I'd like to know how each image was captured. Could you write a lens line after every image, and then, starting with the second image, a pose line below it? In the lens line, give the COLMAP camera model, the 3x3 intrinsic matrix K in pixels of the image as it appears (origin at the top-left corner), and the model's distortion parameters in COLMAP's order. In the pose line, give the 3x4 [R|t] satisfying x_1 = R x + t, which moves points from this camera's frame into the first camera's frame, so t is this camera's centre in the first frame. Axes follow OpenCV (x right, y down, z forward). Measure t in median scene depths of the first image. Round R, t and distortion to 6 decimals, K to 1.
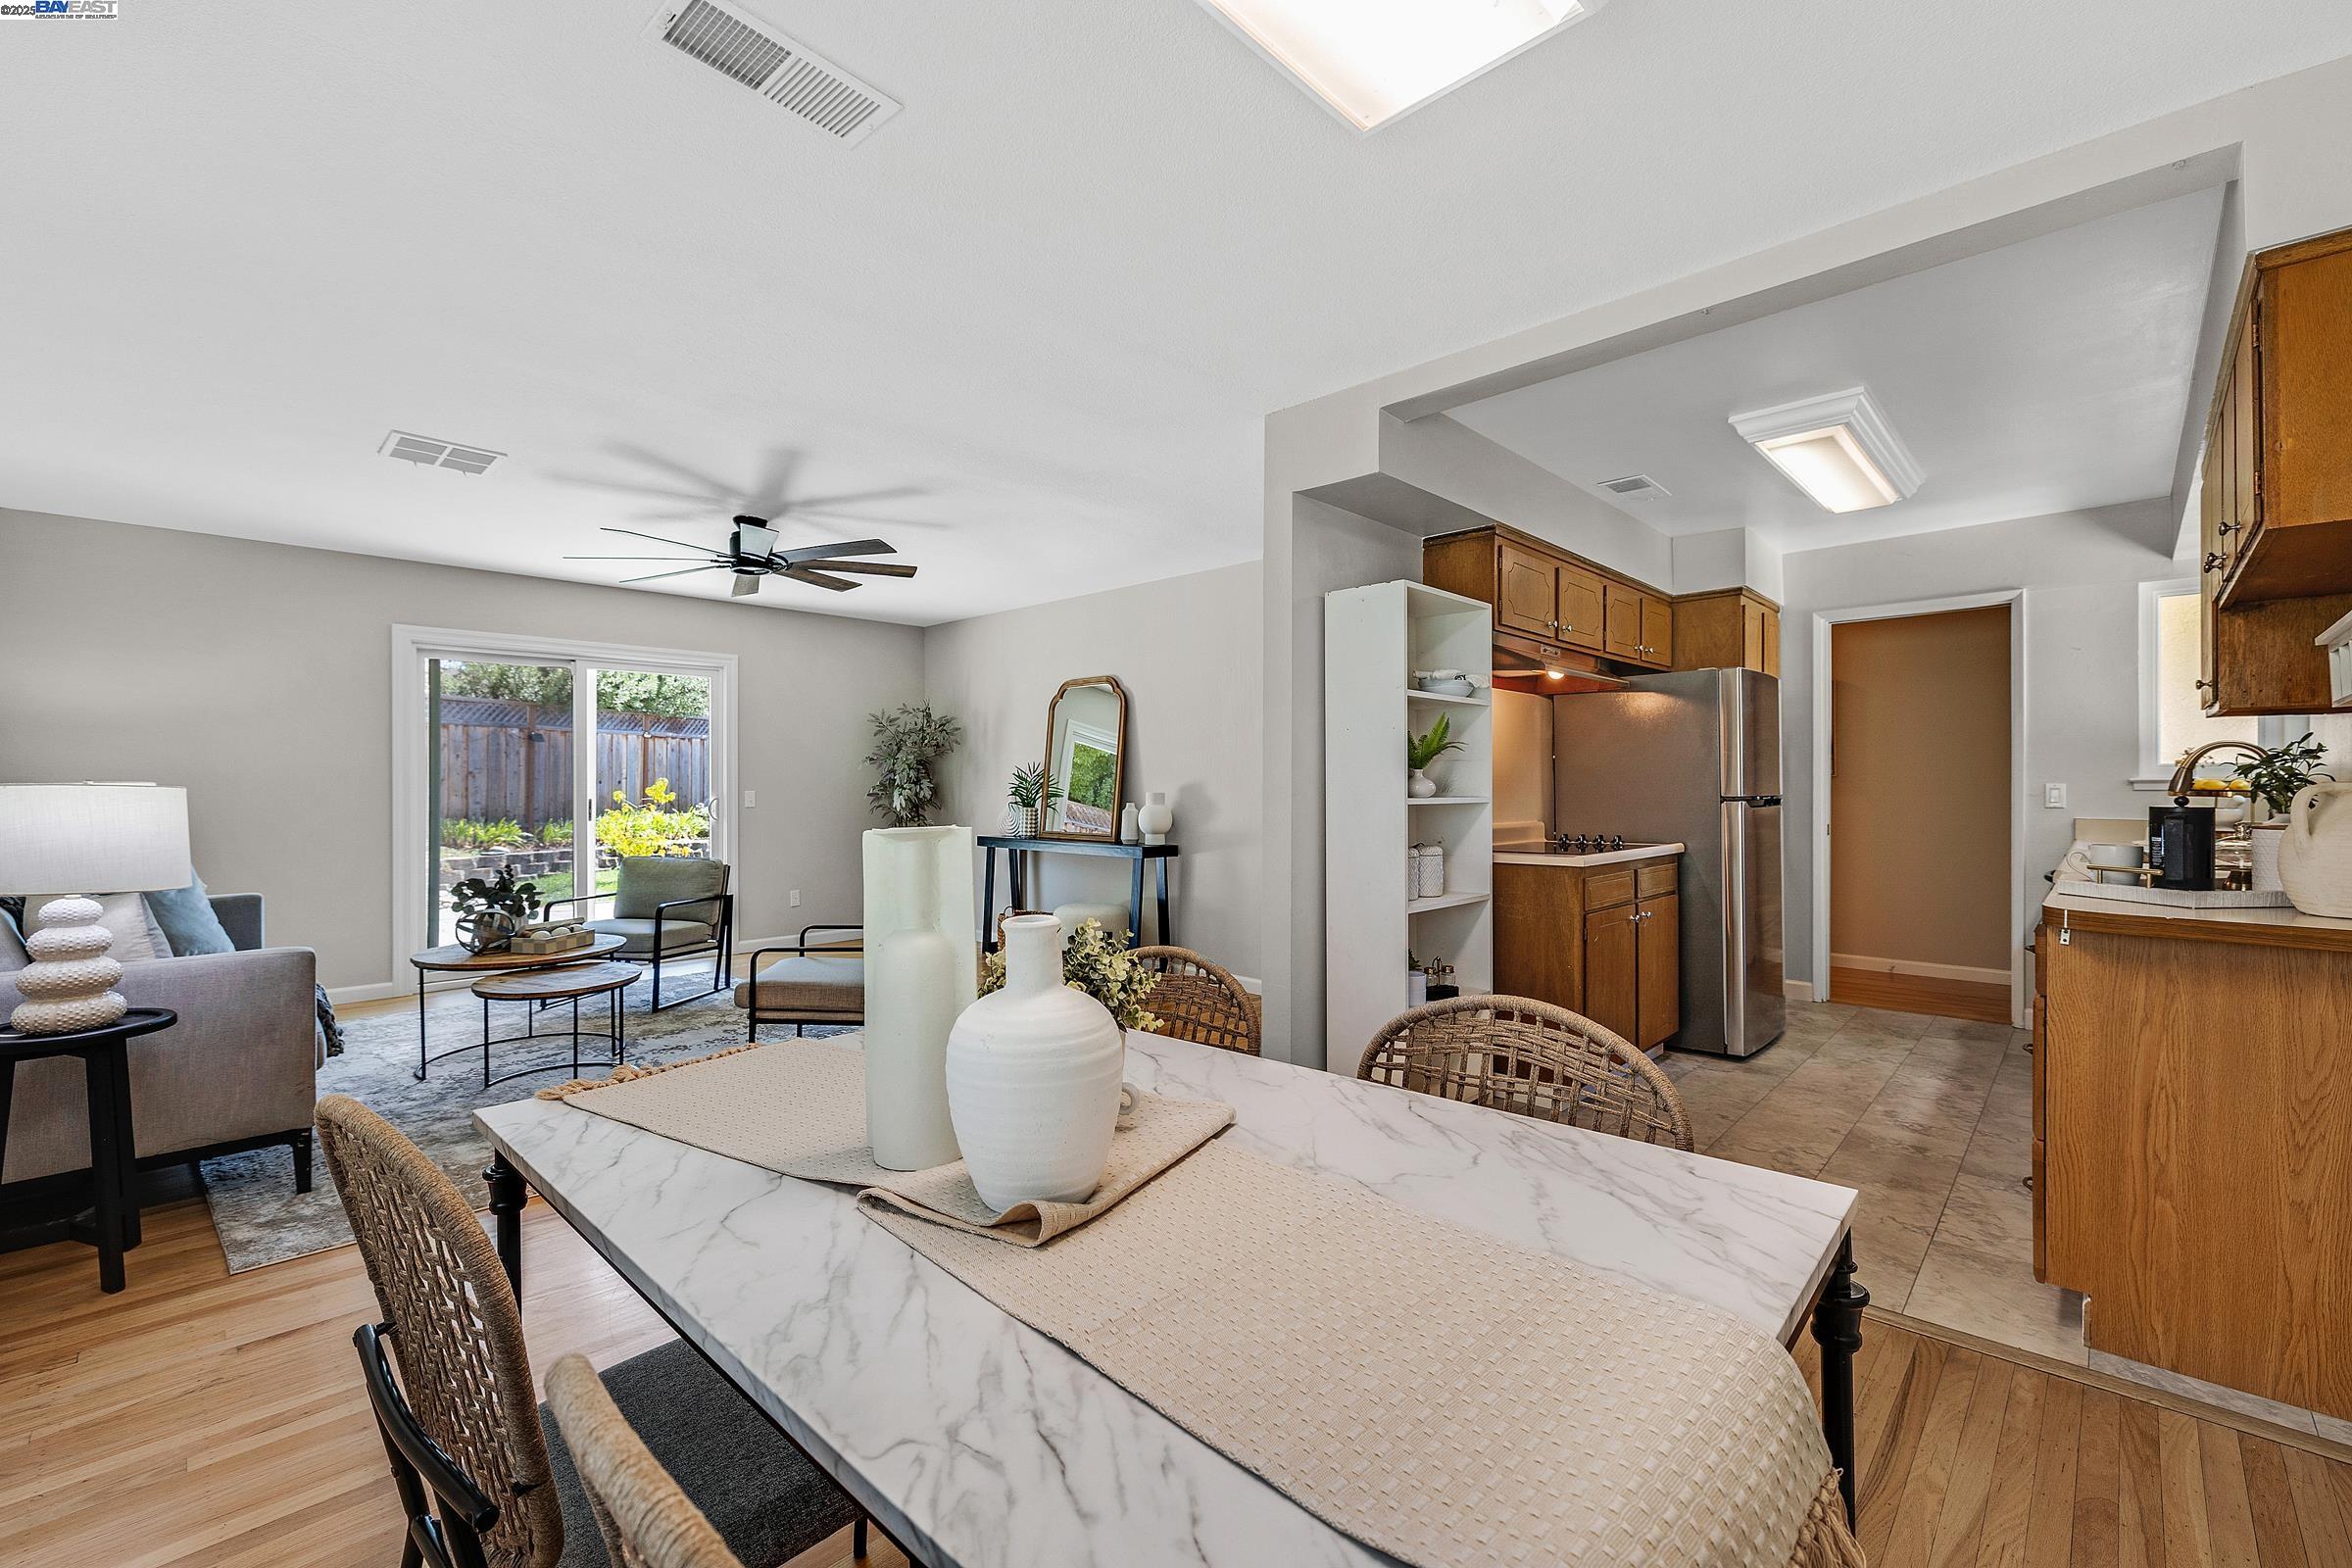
lens RADIAL K [[991.8, 0, 1169.4], [0, 991.8, 783.6], [0, 0, 1]] dist [-0.000049, 0.000496]
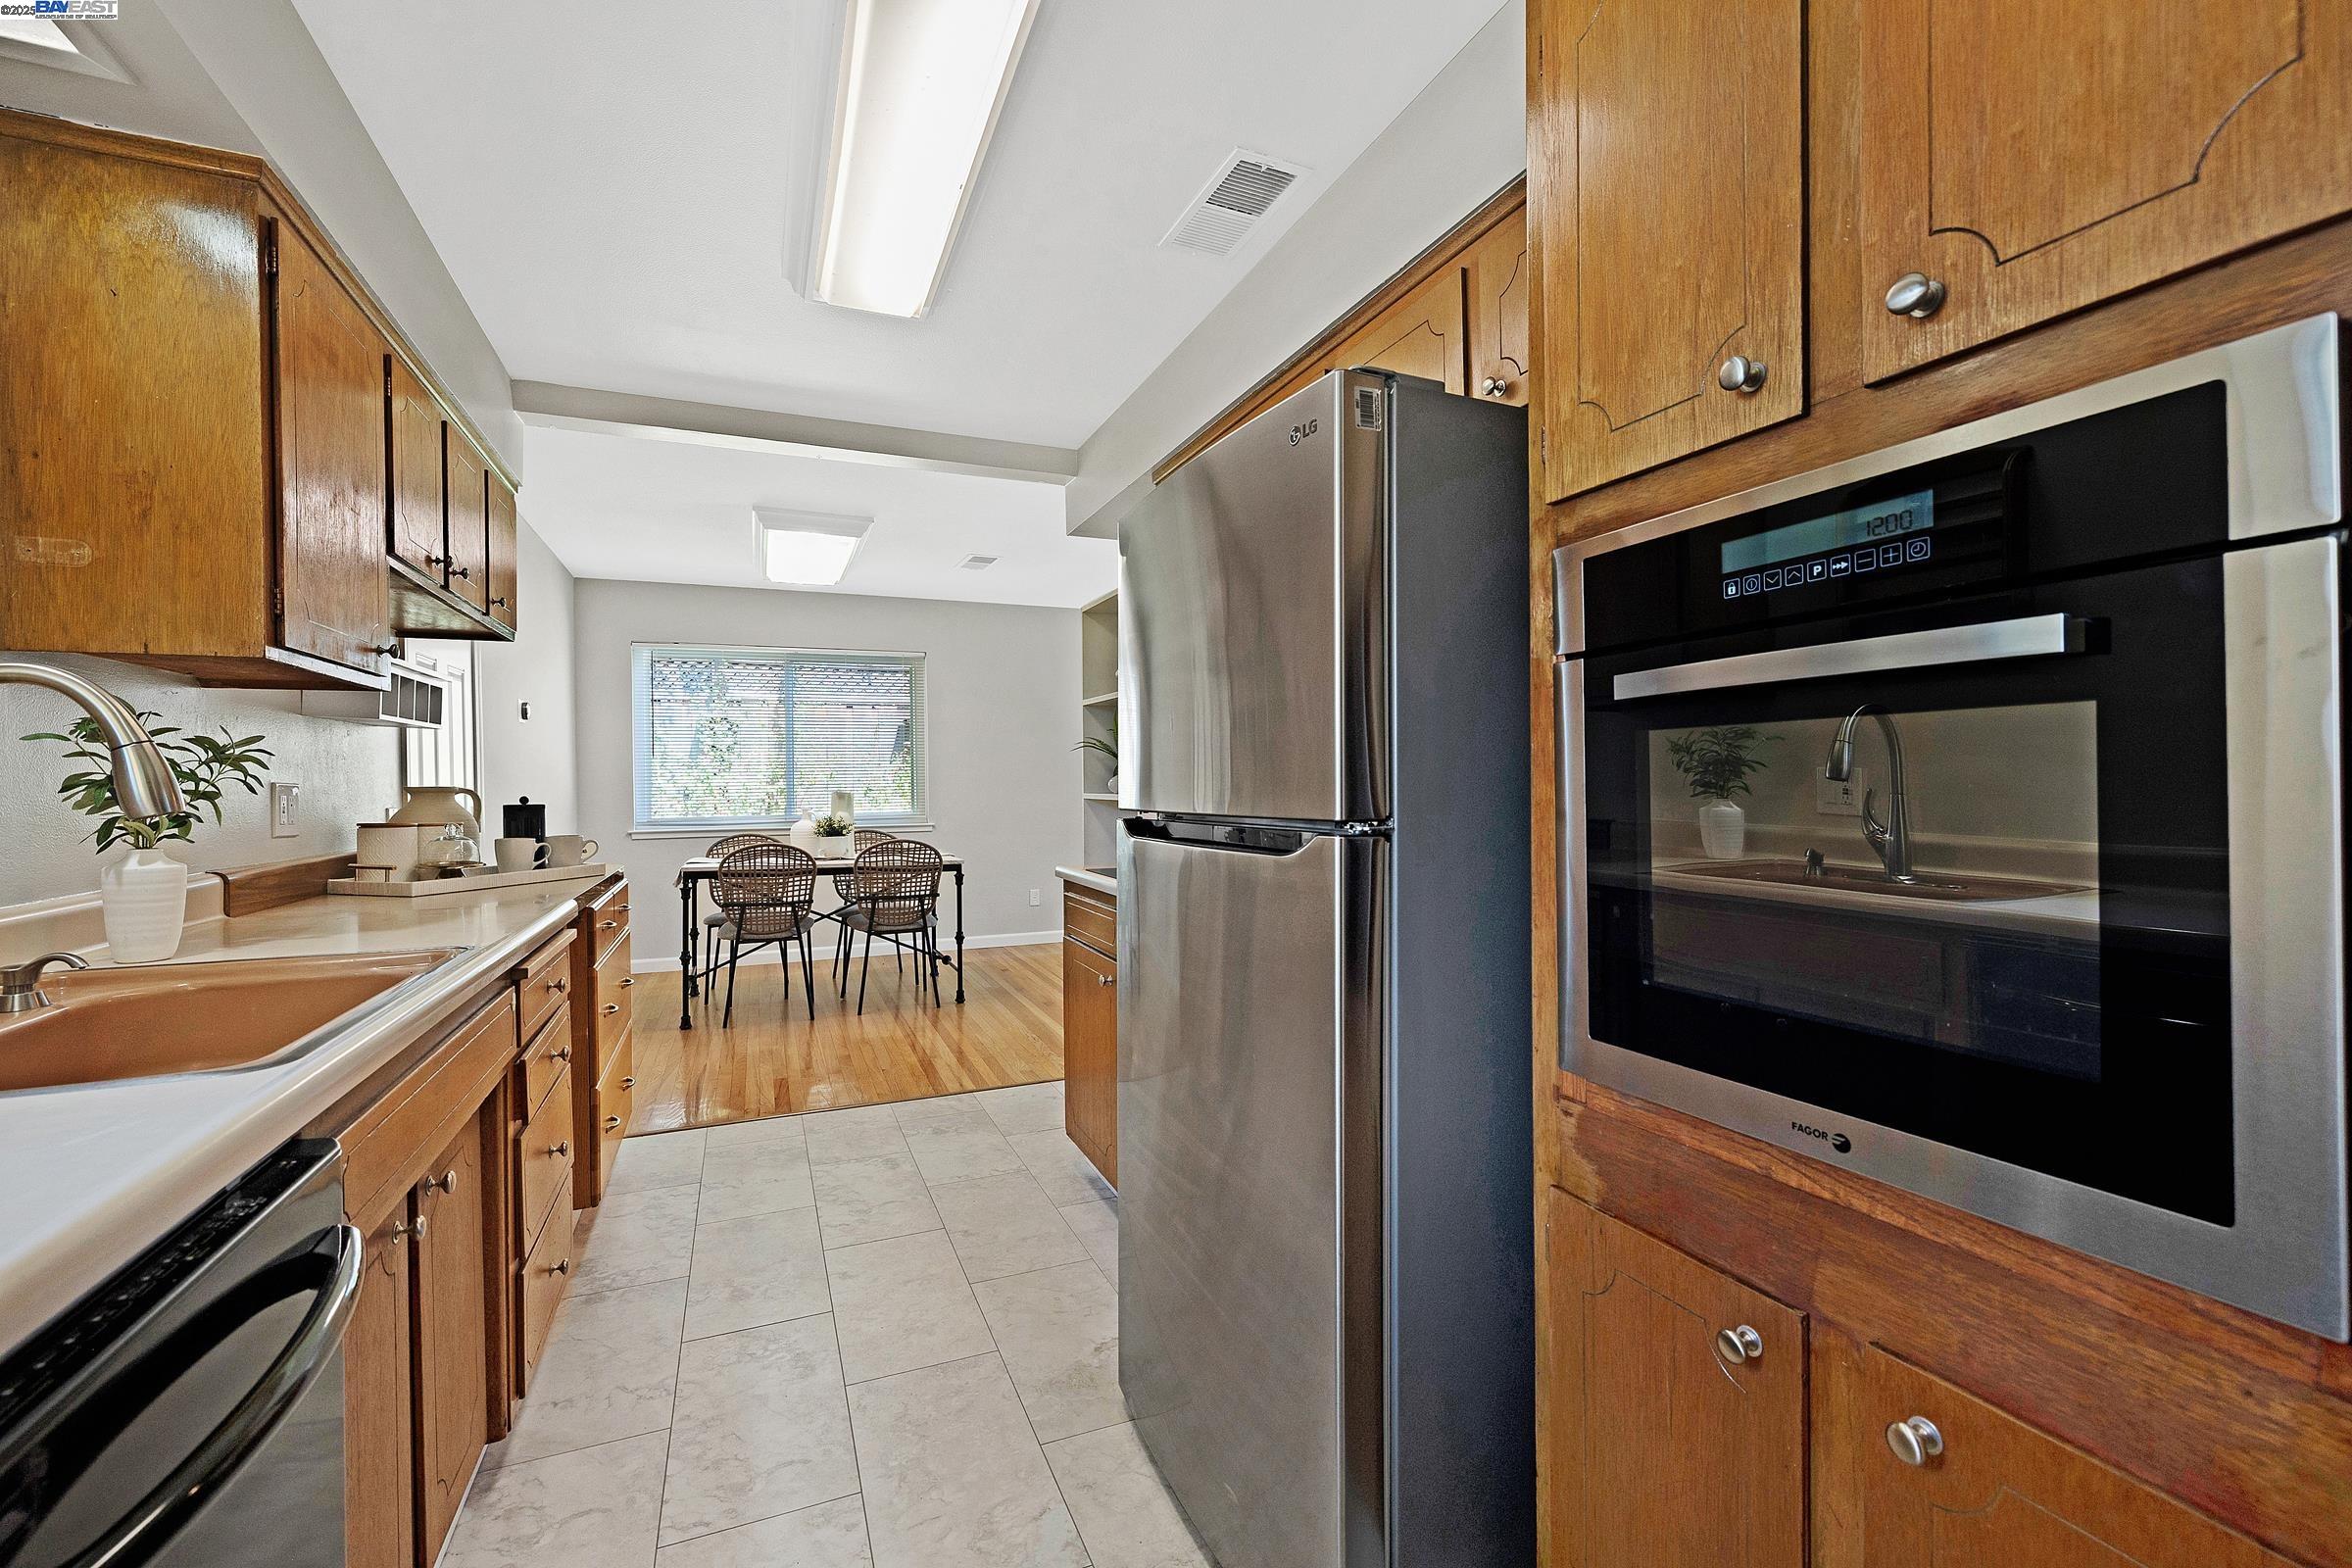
lens RADIAL K [[991.8, 0, 1170.6], [0, 991.8, 781.1], [0, 0, 1]] dist [-0.000049, 0.000496]
pose [[-0.396784, 0.005232, -0.917897, 1.041284], [0.006887, 0.999973, 0.002723, -0.001352], [0.917886, -0.005241, -0.396810, 1.270991]]
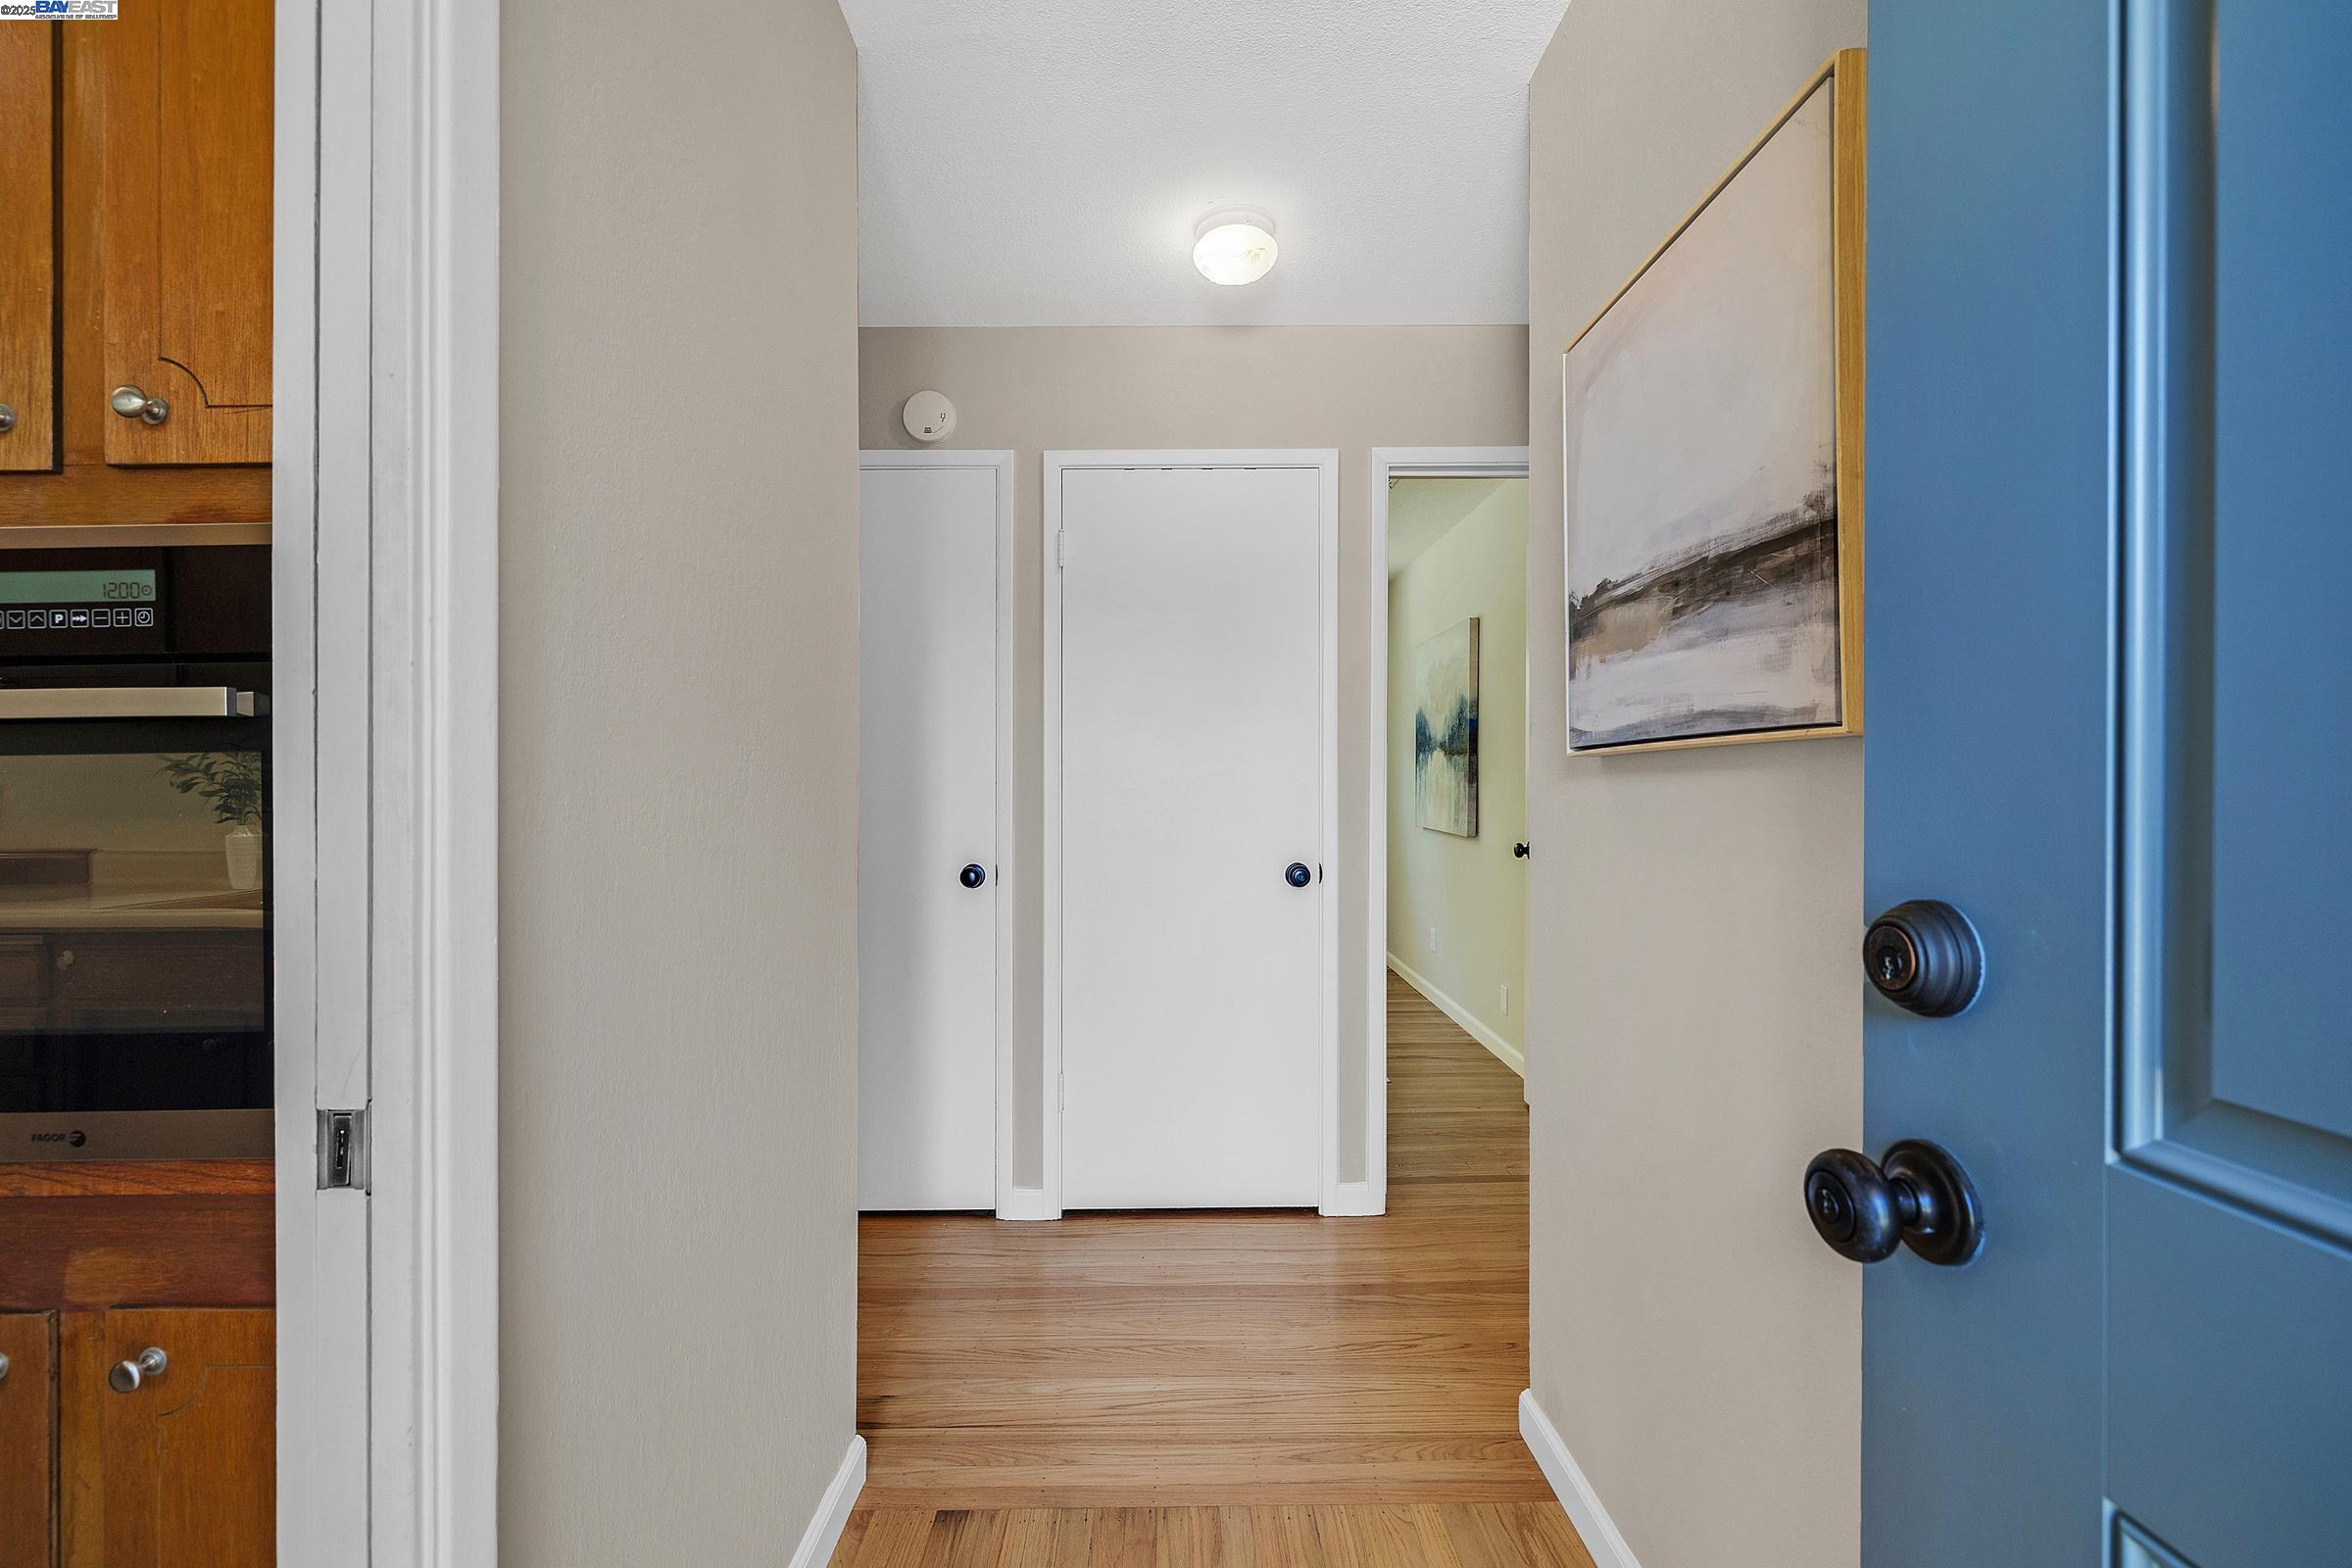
lens RADIAL K [[991.8, 0, 1171.9], [0, 991.8, 785.8], [0, 0, 1]] dist [-0.000049, 0.000496]
pose [[0.691416, -0.007850, -0.722414, 1.139141], [0.006518, 0.999968, -0.004627, -0.003168], [0.722427, -0.001510, 0.691445, 1.342374]]
